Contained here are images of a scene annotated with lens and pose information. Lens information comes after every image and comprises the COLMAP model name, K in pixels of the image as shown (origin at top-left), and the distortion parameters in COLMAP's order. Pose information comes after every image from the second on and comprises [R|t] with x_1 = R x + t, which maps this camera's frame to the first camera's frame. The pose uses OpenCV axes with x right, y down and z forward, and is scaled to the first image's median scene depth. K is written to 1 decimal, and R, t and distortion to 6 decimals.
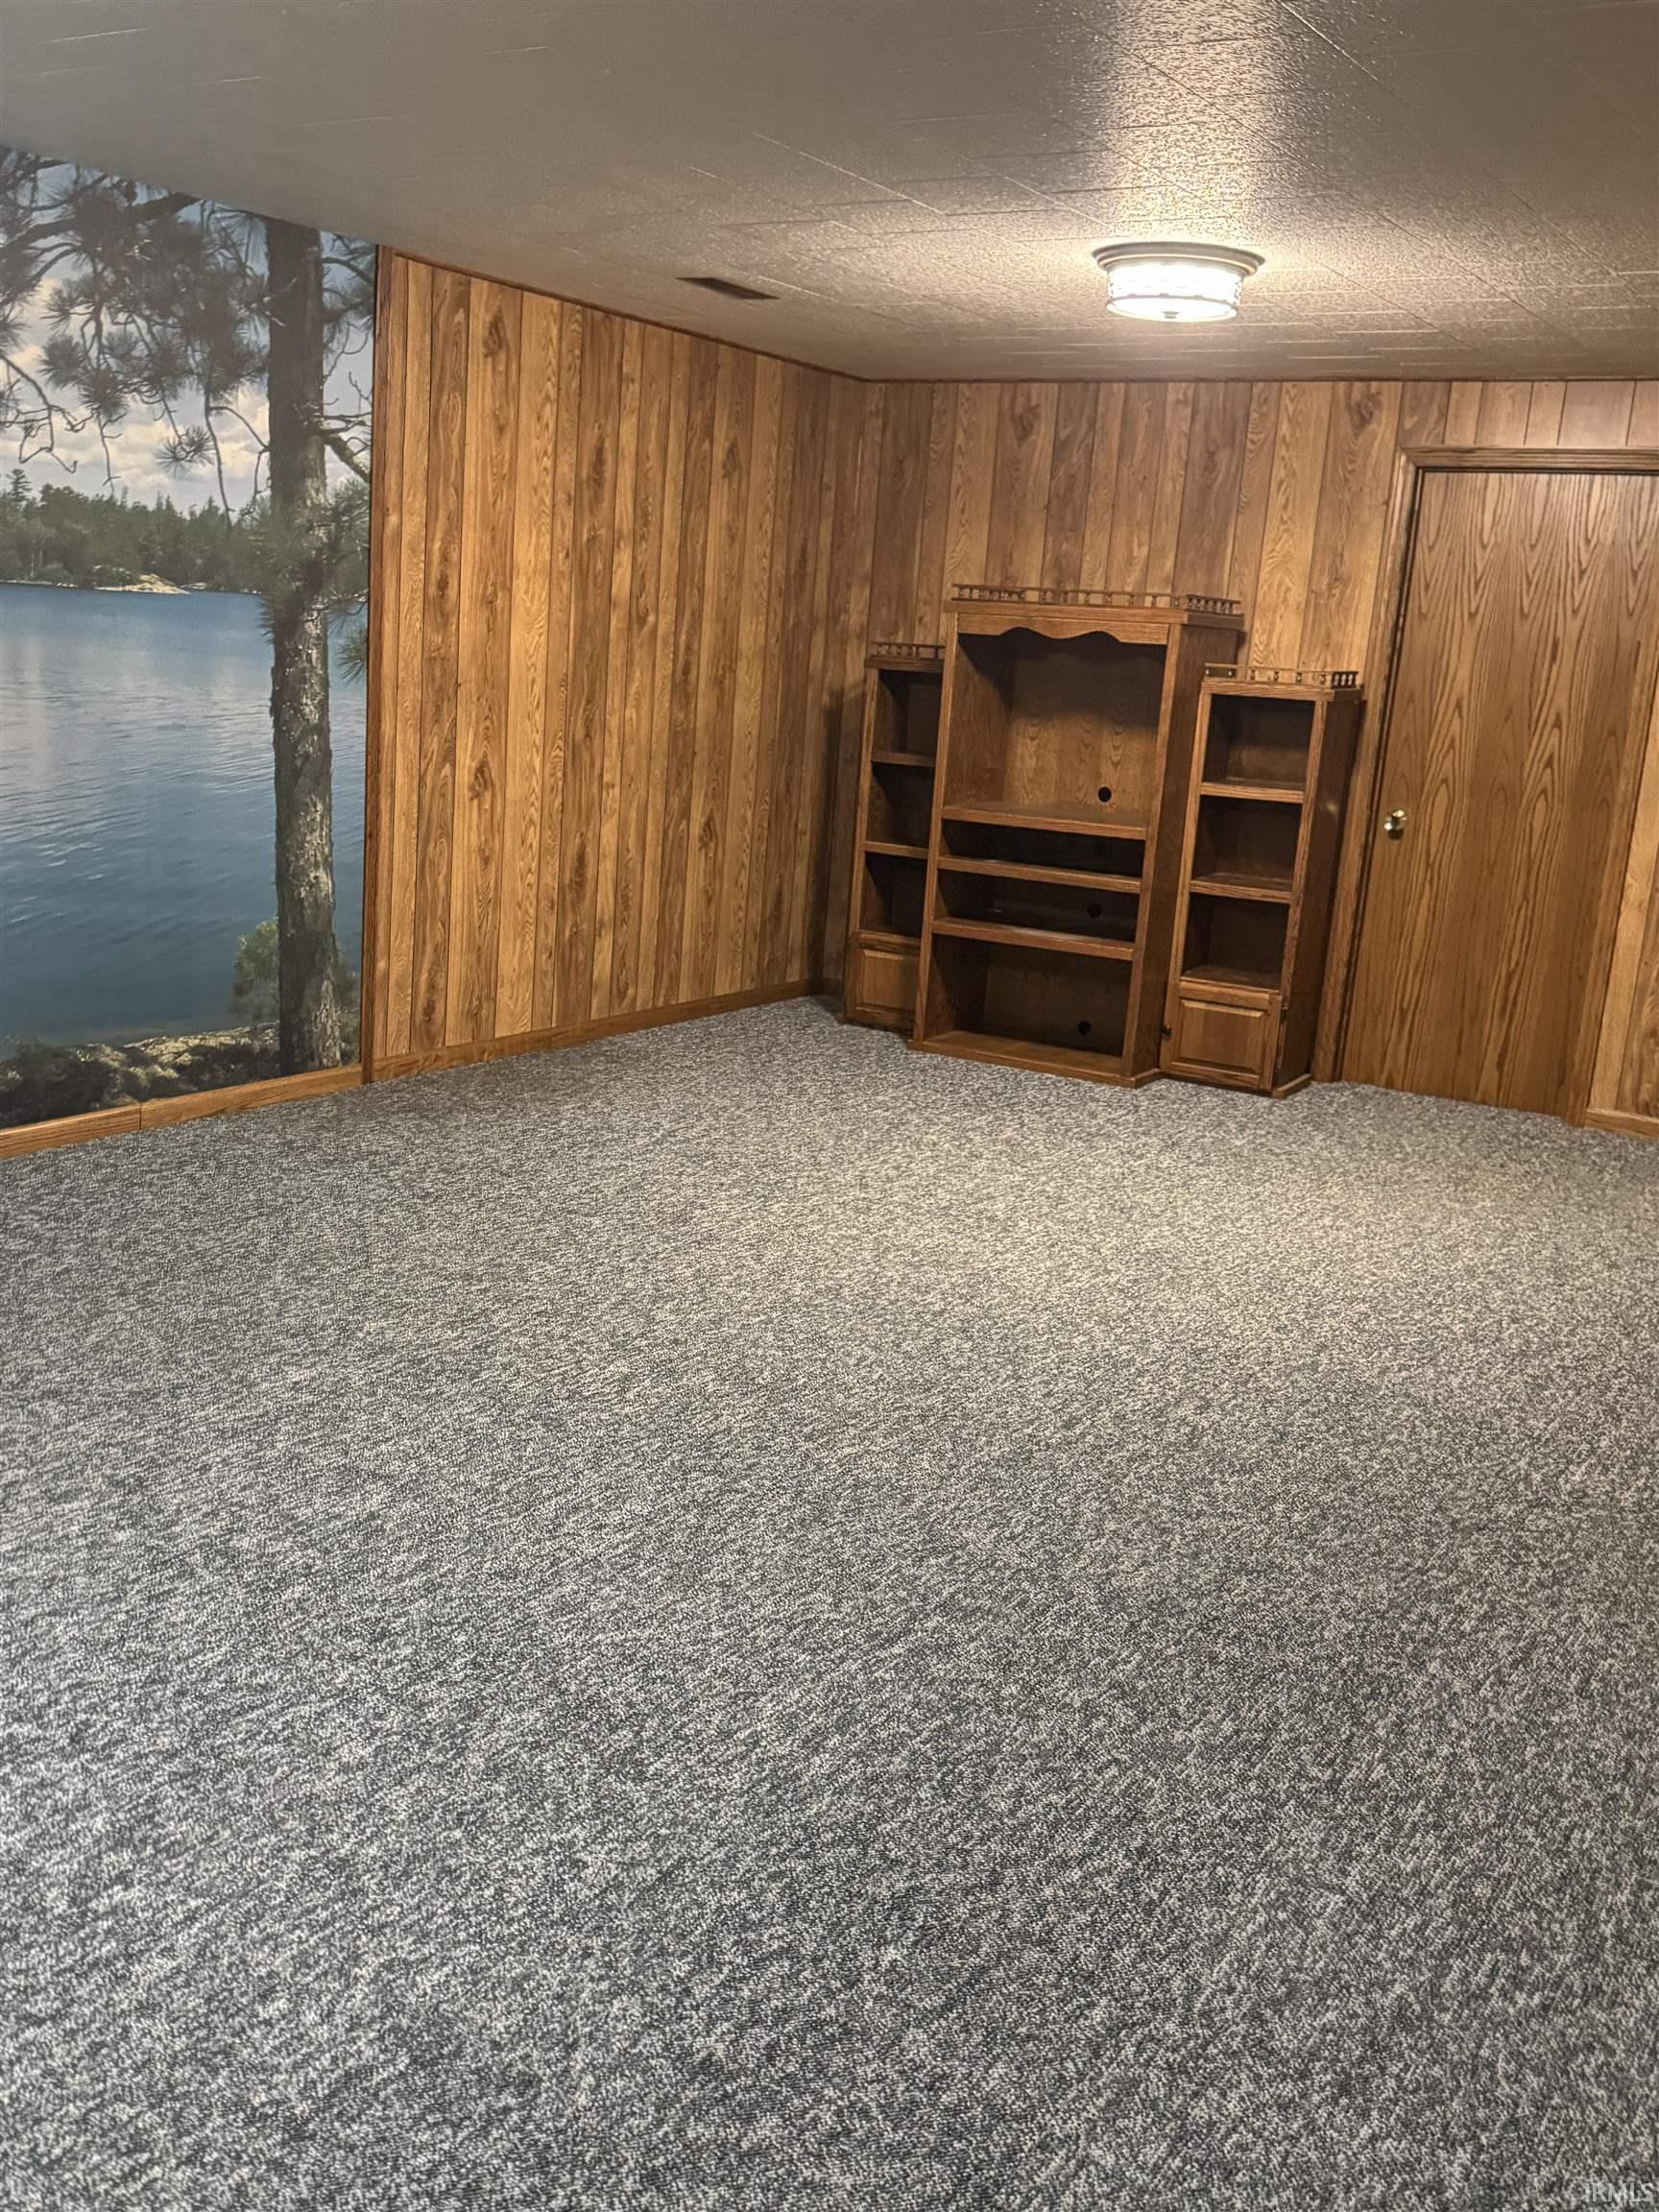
lens RADIAL K [[2079.4, 0, 829.5], [0, 2079.4, 1106.0], [0, 0, 1]] dist [0.167220, -0.440743]
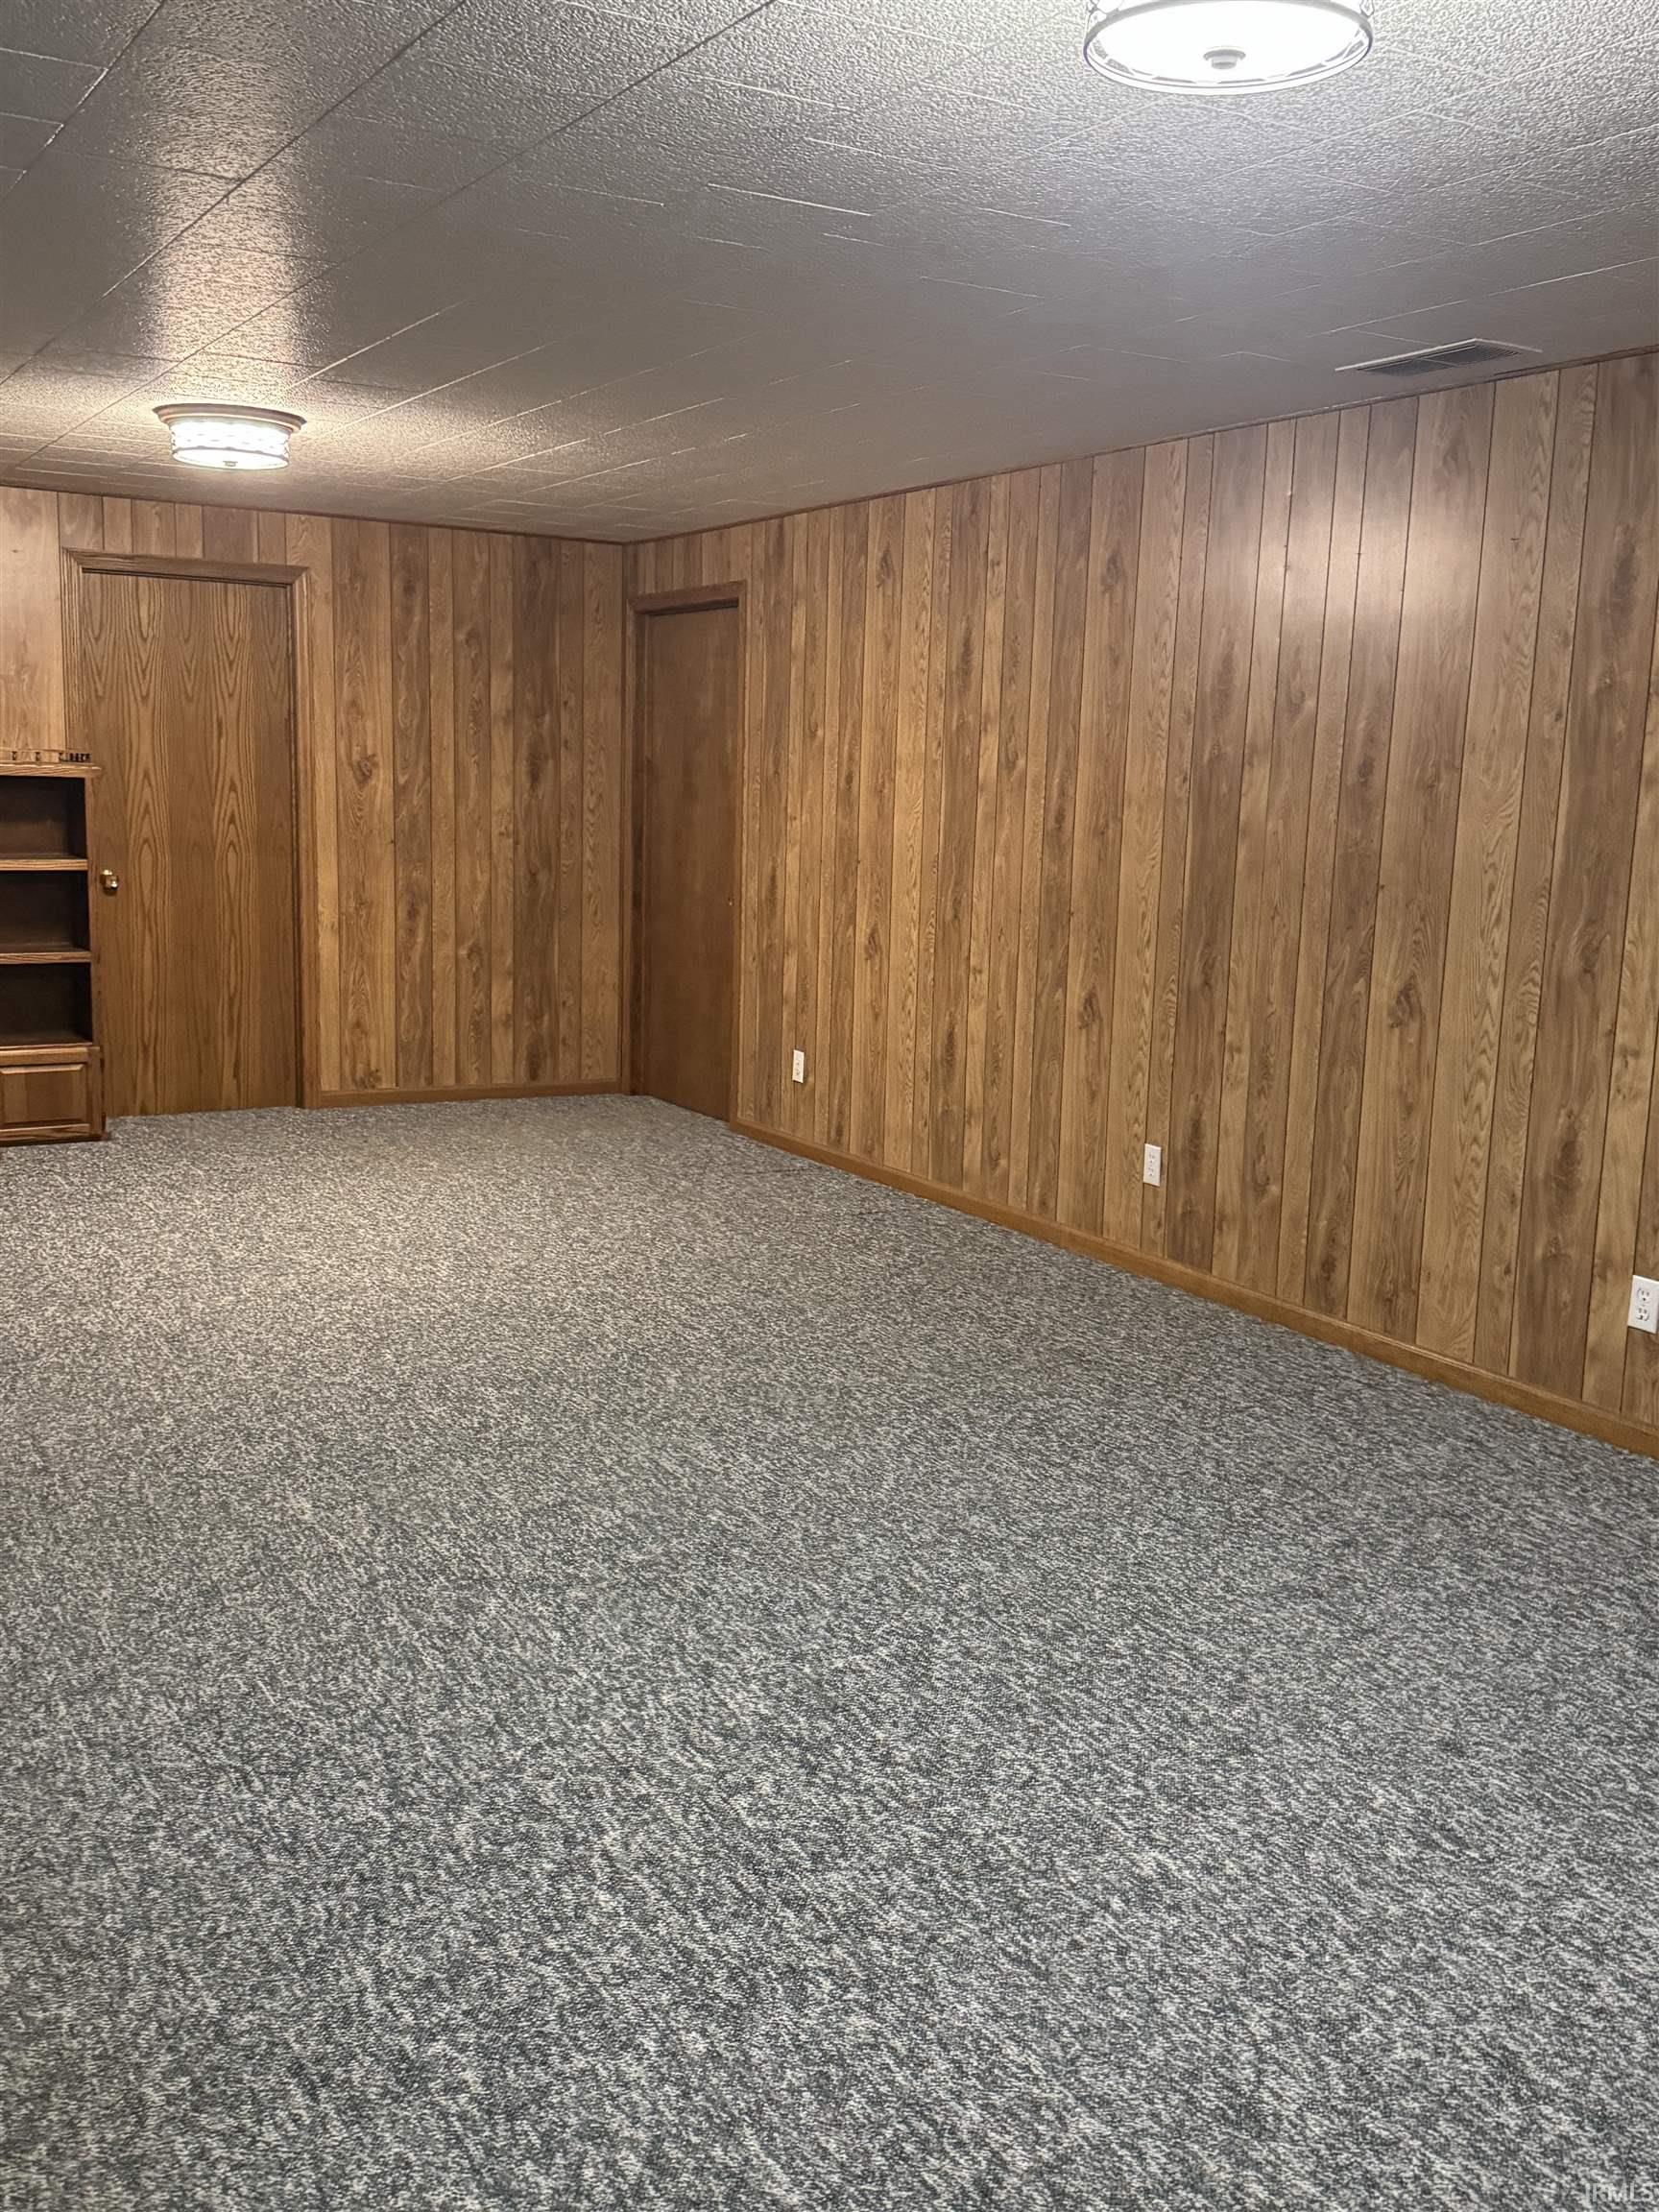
lens RADIAL K [[2079.4, 0, 829.5], [0, 2079.4, 1106.0], [0, 0, 1]] dist [0.167220, -0.440743]
pose [[0.441981, -0.201701, 0.874054, -0.989899], [0.201016, 0.971882, 0.122629, -0.135848], [-0.874211, 0.121499, 0.470098, 0.251321]]
